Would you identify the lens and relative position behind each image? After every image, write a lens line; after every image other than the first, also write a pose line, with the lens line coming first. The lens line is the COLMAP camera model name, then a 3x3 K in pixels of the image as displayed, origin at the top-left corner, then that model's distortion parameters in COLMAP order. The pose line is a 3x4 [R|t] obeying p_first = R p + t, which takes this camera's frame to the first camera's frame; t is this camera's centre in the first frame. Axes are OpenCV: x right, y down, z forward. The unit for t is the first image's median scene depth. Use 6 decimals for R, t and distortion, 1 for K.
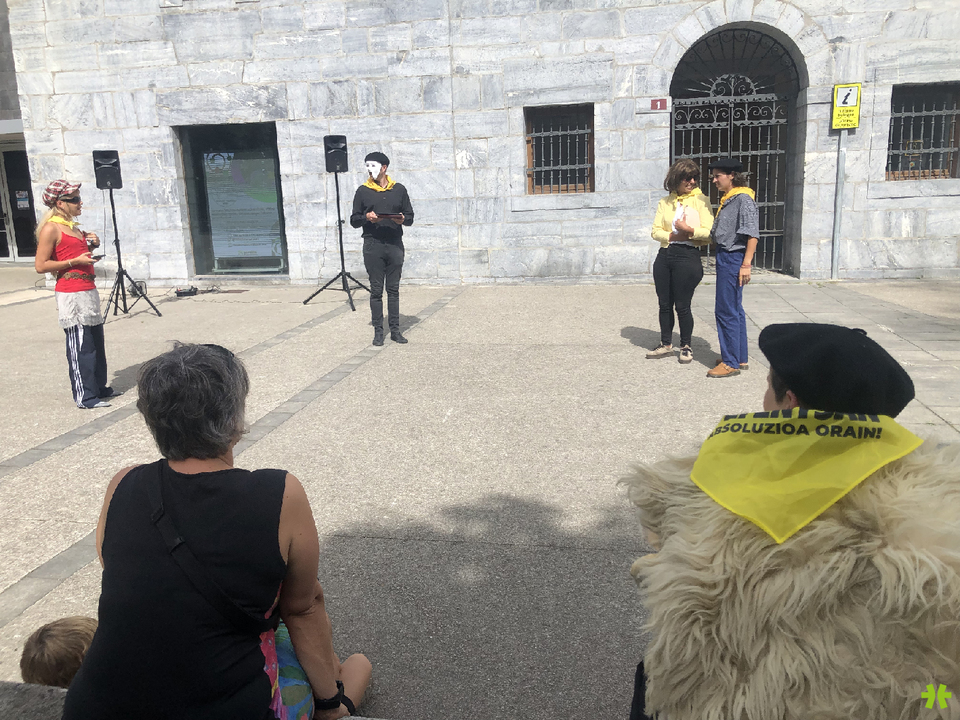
lens RADIAL K [[786.3, 0, 463.3], [0, 786.3, 351.3], [0, 0, 1]] dist [0.019407, -0.001128]
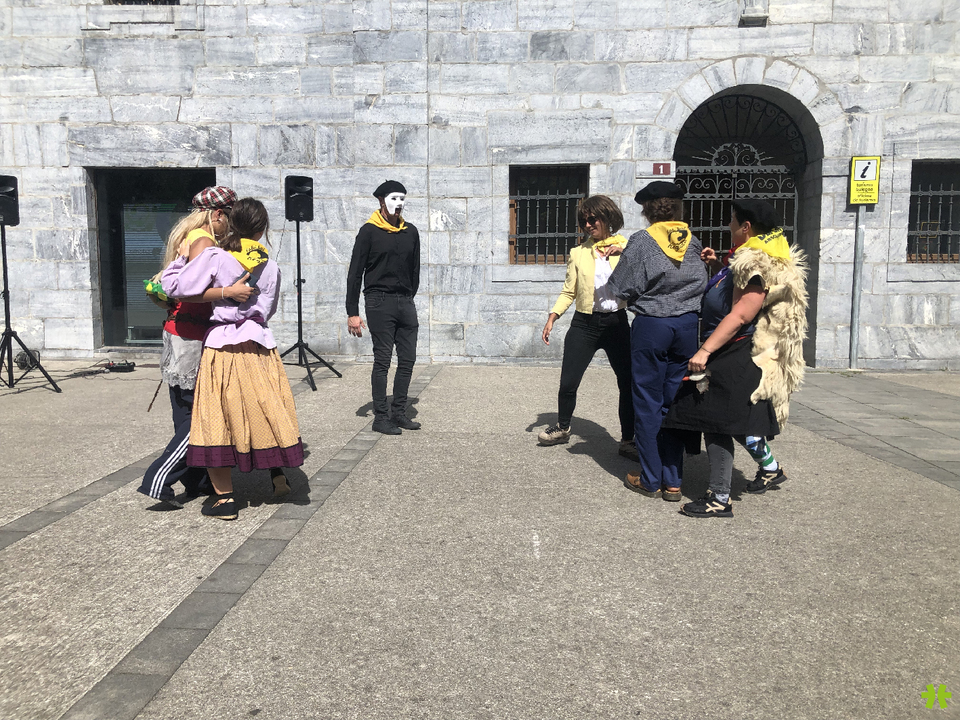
lens RADIAL K [[786.3, 0, 461.4], [0, 786.3, 357.5], [0, 0, 1]] dist [0.019407, -0.001128]
pose [[0.992746, 0.027311, 0.117086, -0.071584], [-0.014520, 0.993965, -0.108732, -0.000038], [-0.119349, 0.106243, 0.987152, 0.157713]]
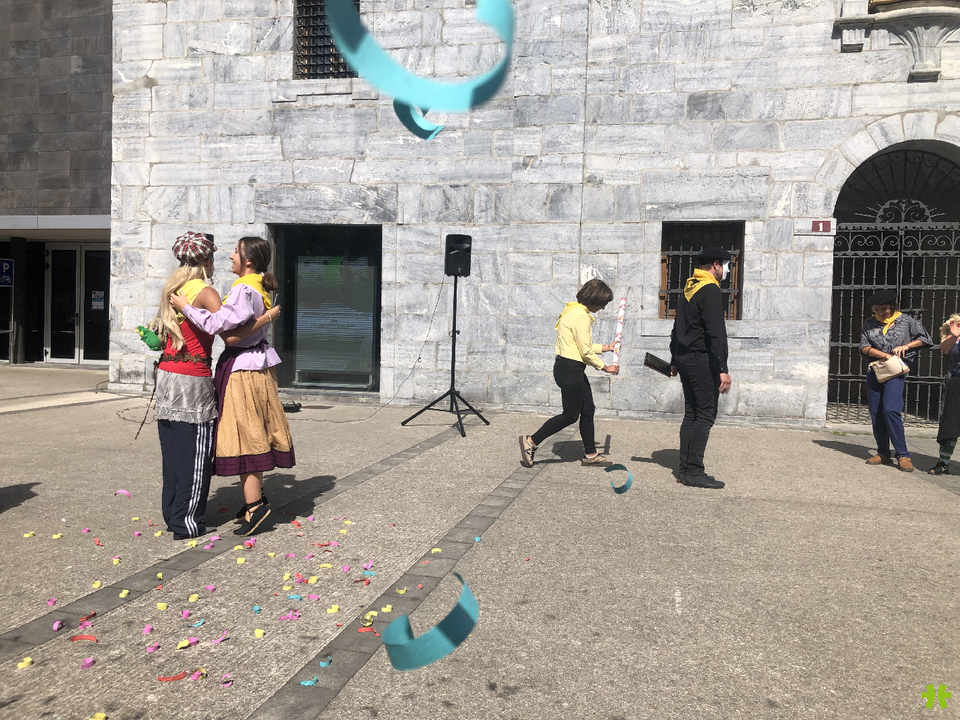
lens RADIAL K [[786.3, 0, 483.5], [0, 786.3, 357.3], [0, 0, 1]] dist [0.019407, -0.001128]
pose [[0.997052, 0.063023, -0.043759, -0.074197], [-0.069389, 0.984054, -0.163779, 0.000222], [0.032740, 0.166333, 0.985526, 0.138596]]
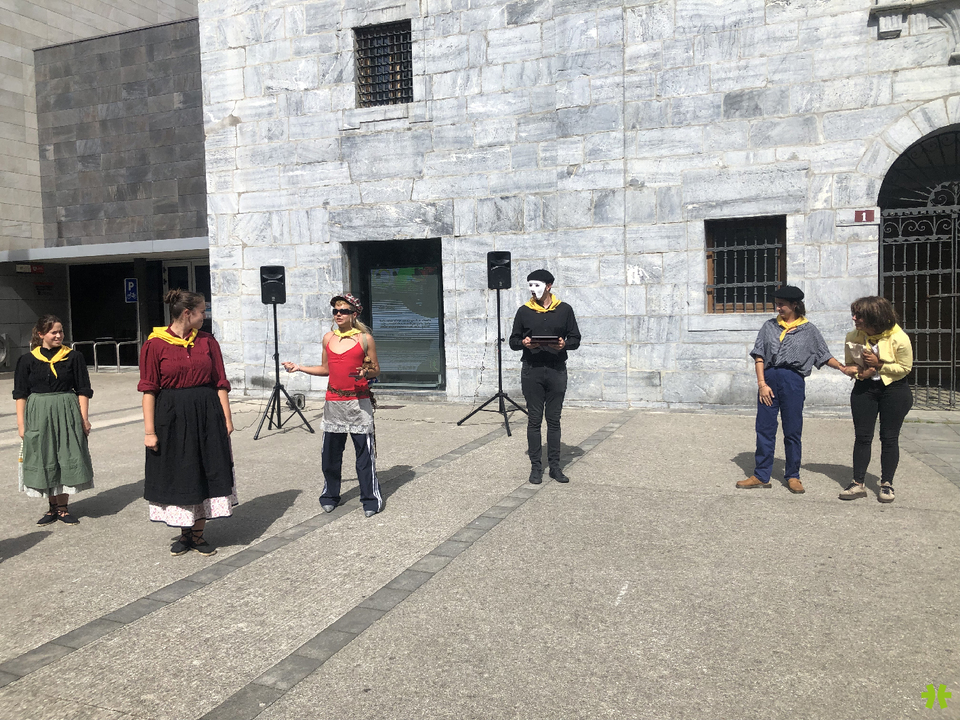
lens RADIAL K [[786.3, 0, 465.6], [0, 786.3, 357.5], [0, 0, 1]] dist [0.019407, -0.001128]
pose [[0.979851, 0.025534, -0.198093, -0.009452], [-0.051083, 0.990846, -0.124957, -0.021430], [0.193089, 0.132558, 0.972186, 0.071853]]
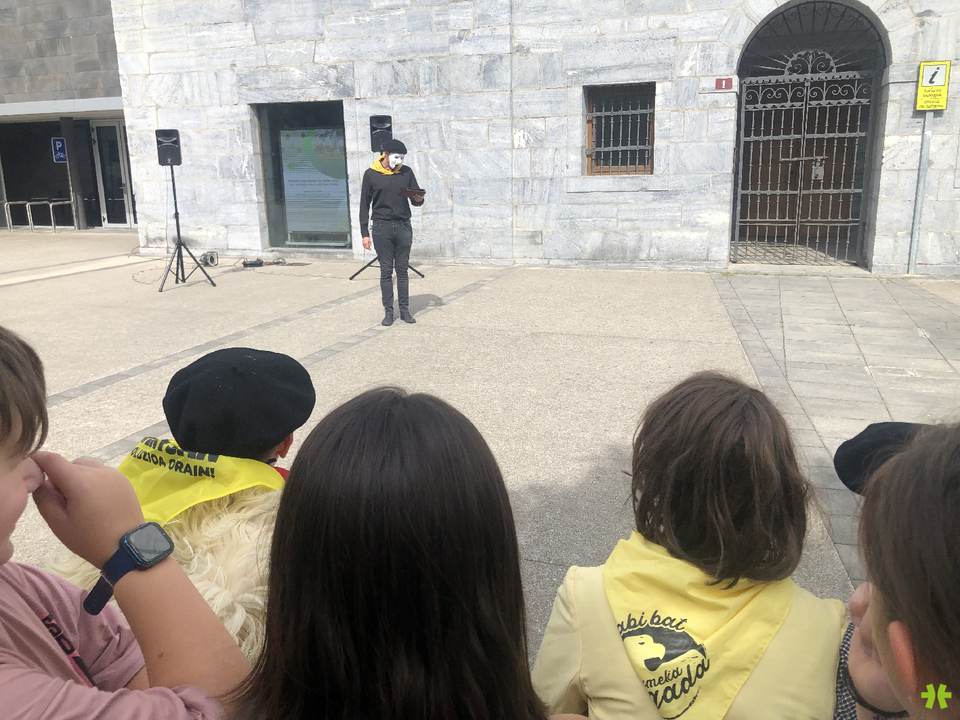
lens RADIAL K [[786.3, 0, 462.1], [0, 786.3, 344.5], [0, 0, 1]] dist [0.019407, -0.001128]
pose [[0.985771, 0.052039, -0.159835, 0.099025], [-0.048032, 0.998430, 0.028835, -0.010701], [0.161085, -0.020747, 0.986722, 0.004350]]
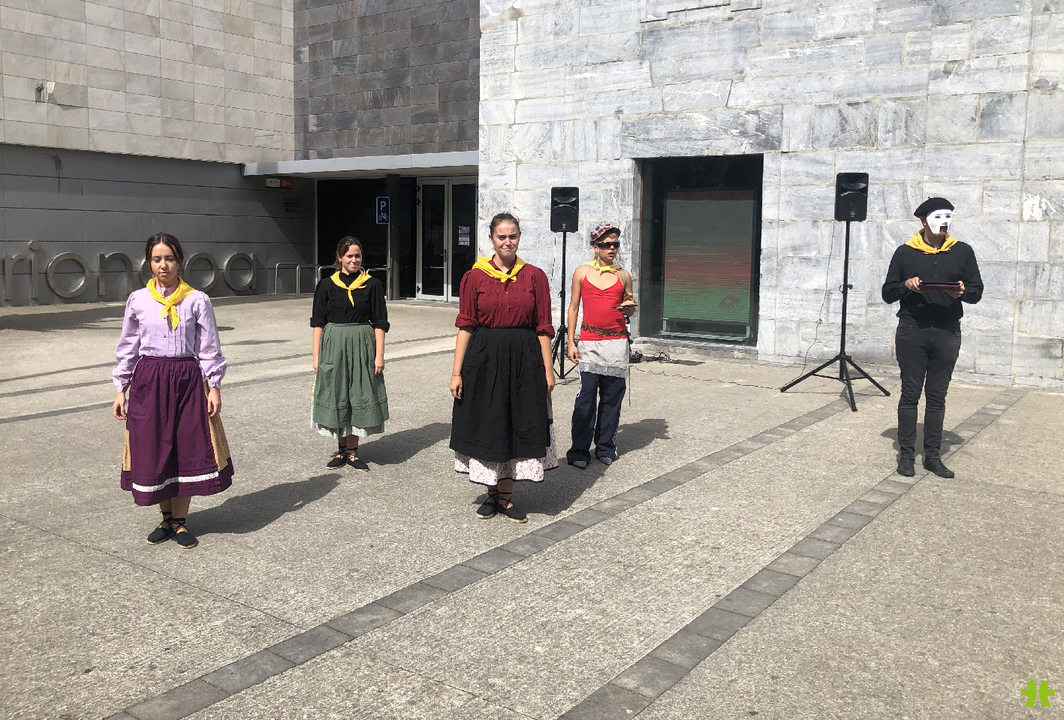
lens RADIAL K [[946.7, 0, 500.9], [0, 946.7, 325.0], [0, 0, 1]] dist [0.034246, -0.052243]
pose [[0.898447, 0.085456, -0.430686, -0.052196], [-0.129498, 0.988819, -0.073943, -0.019181], [0.419552, 0.122207, 0.899467, 0.060666]]
